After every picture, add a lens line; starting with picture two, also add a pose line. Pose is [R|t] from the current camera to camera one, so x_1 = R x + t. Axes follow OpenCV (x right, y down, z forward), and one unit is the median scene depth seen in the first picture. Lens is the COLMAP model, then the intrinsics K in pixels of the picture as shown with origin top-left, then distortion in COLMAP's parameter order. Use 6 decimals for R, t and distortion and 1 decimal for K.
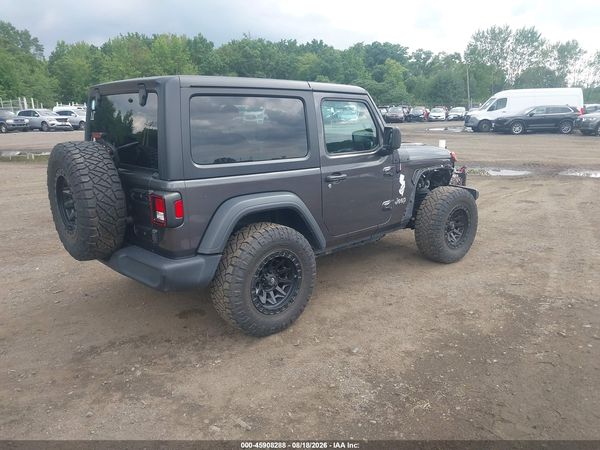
lens RADIAL K [[474.1, 0, 305.2], [0, 474.1, 223.5], [0, 0, 1]] dist [-0.007128, 0.001737]
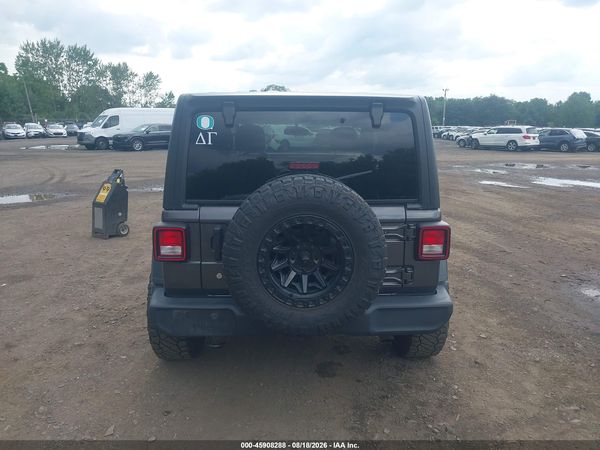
lens RADIAL K [[474.1, 0, 305.2], [0, 474.1, 223.5], [0, 0, 1]] dist [-0.007128, 0.001737]
pose [[0.646954, -0.140252, 0.749520, -0.115667], [0.165472, 0.985339, 0.041551, -0.014529], [-0.744359, 0.097143, 0.660676, 0.059286]]
